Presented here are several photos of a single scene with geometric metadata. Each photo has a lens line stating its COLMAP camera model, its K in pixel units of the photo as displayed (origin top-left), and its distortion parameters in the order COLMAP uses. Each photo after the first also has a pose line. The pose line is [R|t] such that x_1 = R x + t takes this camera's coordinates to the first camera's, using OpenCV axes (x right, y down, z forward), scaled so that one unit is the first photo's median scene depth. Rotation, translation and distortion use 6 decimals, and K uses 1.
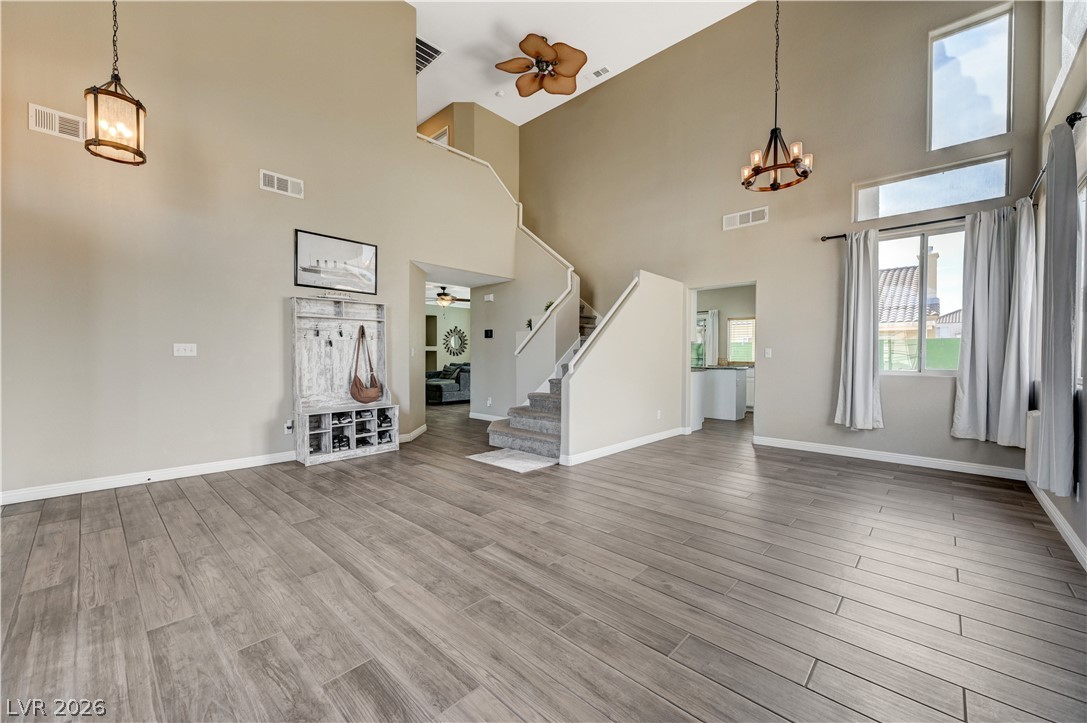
lens RADIAL K [[426.6, 0, 551.5], [0, 426.6, 364.3], [0, 0, 1]] dist [0.003825, 0.000293]
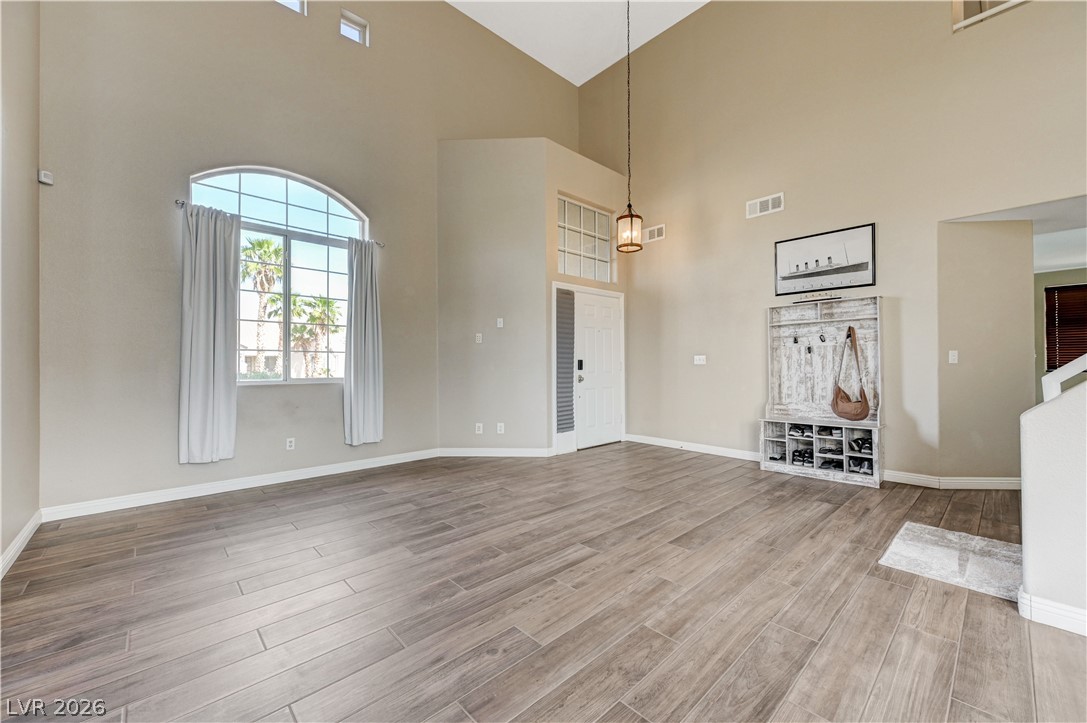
lens RADIAL K [[426.6, 0, 544.7], [0, 426.6, 366.1], [0, 0, 1]] dist [-0.001438, -0.000048]
pose [[-0.075178, 0.000224, -0.997170, 0.654768], [-0.014027, 0.999901, 0.001283, -0.009828], [0.997071, 0.014084, -0.075167, 0.710094]]
